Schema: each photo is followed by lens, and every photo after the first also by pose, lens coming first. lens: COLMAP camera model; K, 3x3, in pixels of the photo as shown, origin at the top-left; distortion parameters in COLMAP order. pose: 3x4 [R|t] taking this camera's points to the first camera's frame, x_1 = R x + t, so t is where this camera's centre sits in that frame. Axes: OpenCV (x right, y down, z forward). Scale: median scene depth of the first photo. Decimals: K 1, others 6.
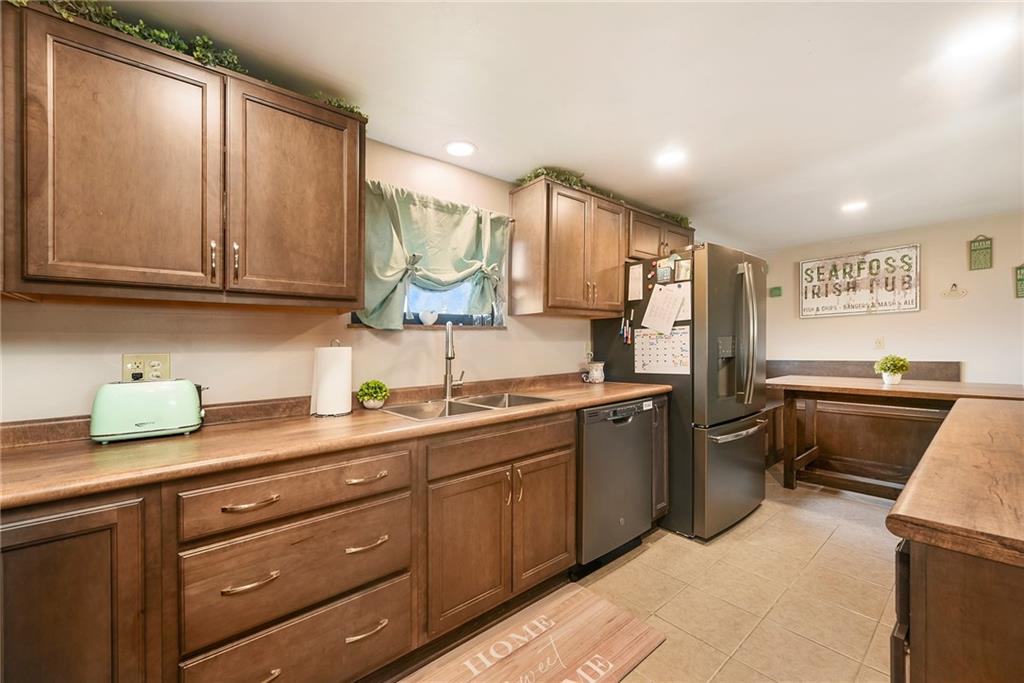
lens RADIAL K [[413.3, 0, 511.6], [0, 413.3, 350.8], [0, 0, 1]] dist [-0.000724, -0.000165]
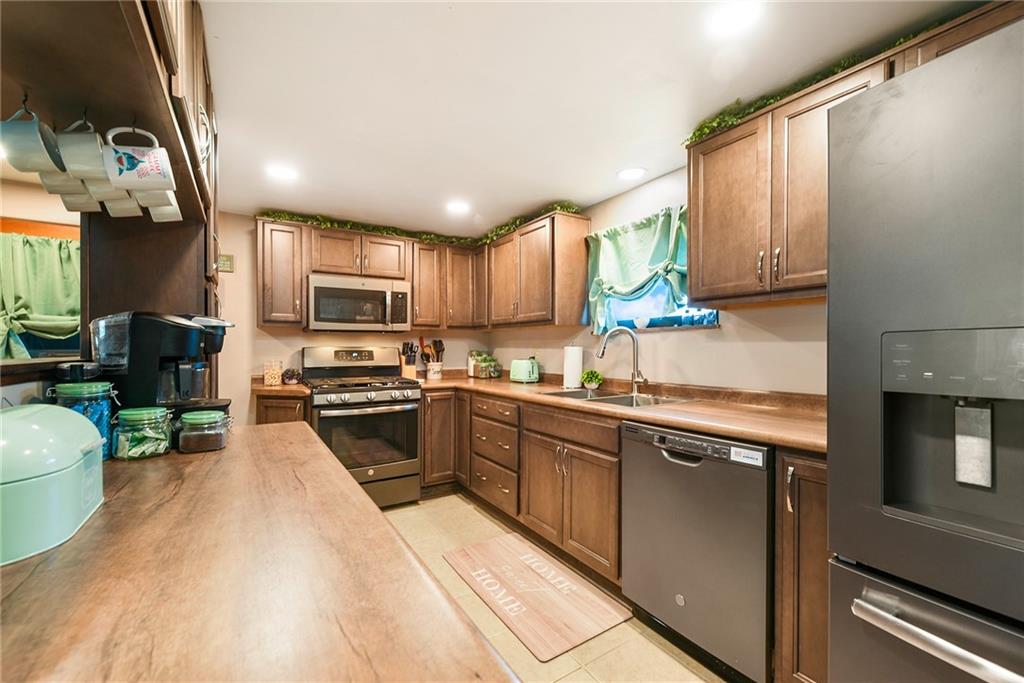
lens RADIAL K [[409.0, 0, 510.7], [0, 409.0, 339.1], [0, 0, 1]] dist [0.030413, -0.000123]
pose [[-0.133107, -0.001637, -0.991100, 0.649513], [-0.002978, 0.999995, -0.001252, -0.020012], [0.991097, 0.002785, -0.133111, 0.516664]]
